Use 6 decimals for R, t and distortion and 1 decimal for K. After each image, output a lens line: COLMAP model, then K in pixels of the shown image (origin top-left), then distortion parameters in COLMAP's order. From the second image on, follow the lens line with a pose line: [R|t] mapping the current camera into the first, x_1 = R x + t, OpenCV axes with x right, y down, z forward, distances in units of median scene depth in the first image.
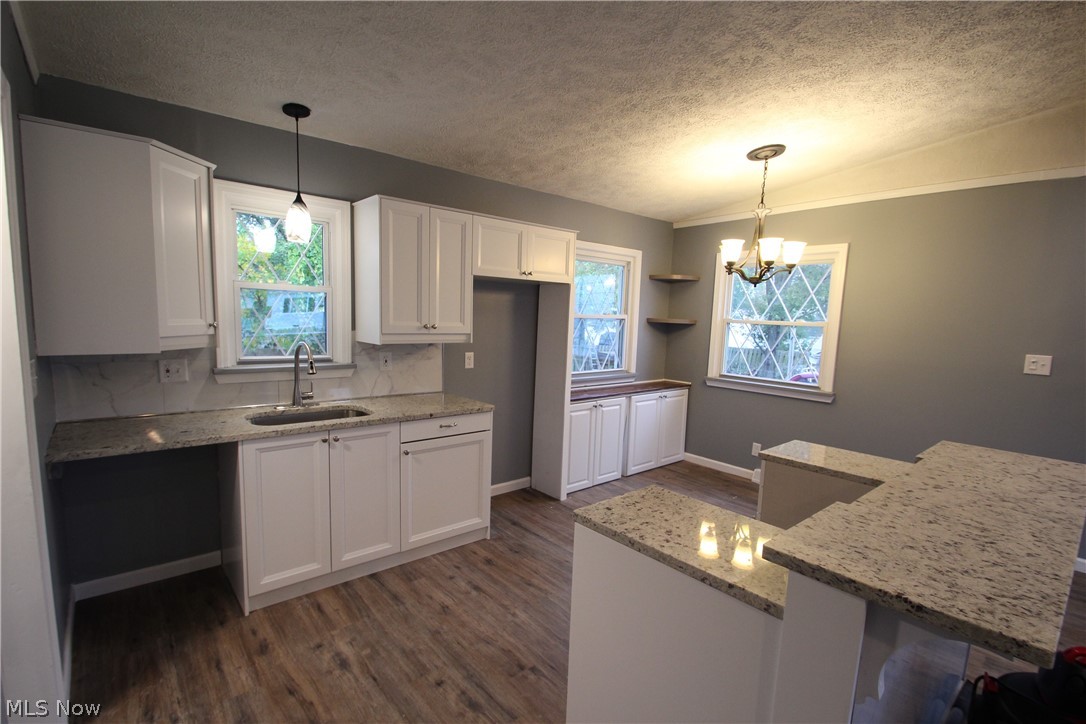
lens RADIAL K [[503.9, 0, 545.7], [0, 503.9, 370.1], [0, 0, 1]] dist [-0.009423, -0.005876]
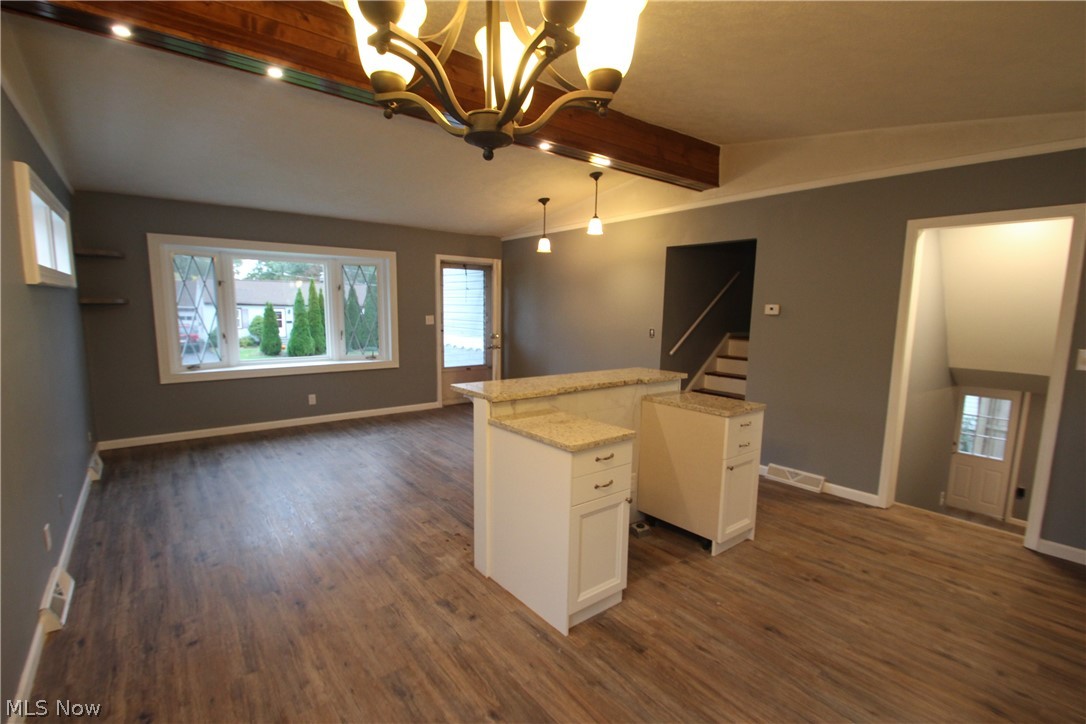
lens RADIAL K [[503.9, 0, 540.8], [0, 503.9, 360.0], [0, 0, 1]] dist [-0.009423, -0.005876]
pose [[-0.997113, -0.060040, 0.046485, 0.423701], [-0.047918, 0.972445, 0.228156, -0.147014], [-0.058903, 0.225270, -0.972514, 1.450446]]
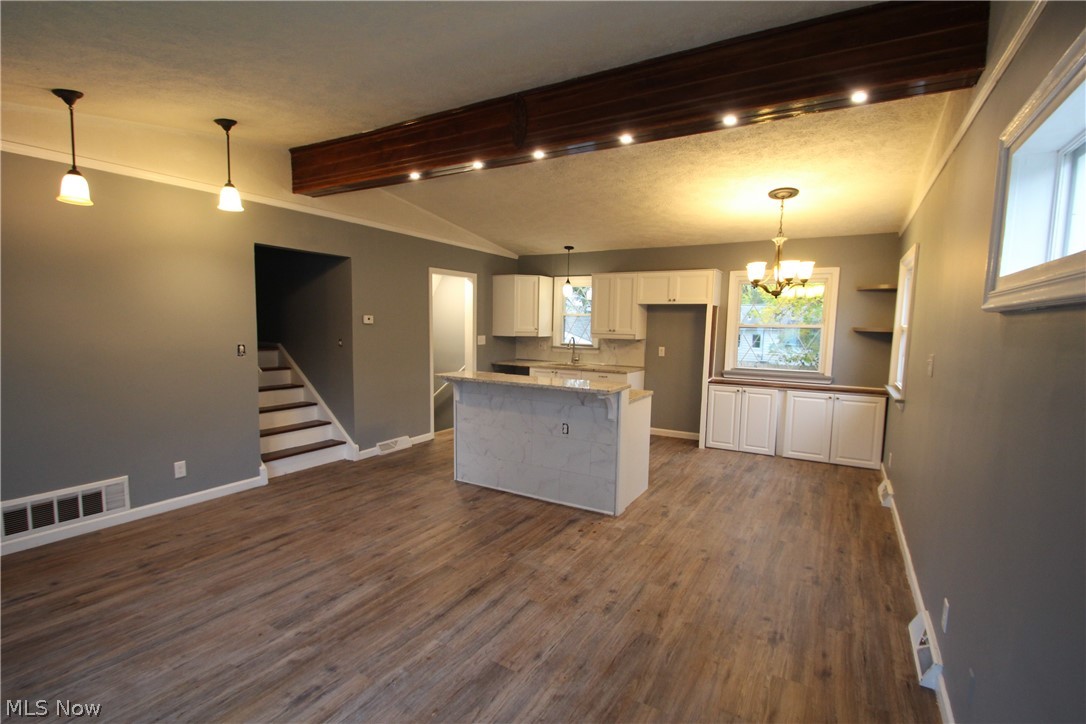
lens RADIAL K [[503.9, 0, 544.6], [0, 503.9, 368.7], [0, 0, 1]] dist [-0.009423, -0.005876]
pose [[0.316655, 0.053878, -0.947009, 1.636012], [-0.117013, 0.992979, 0.017367, 0.066823], [0.941296, 0.105313, 0.320736, 0.077489]]
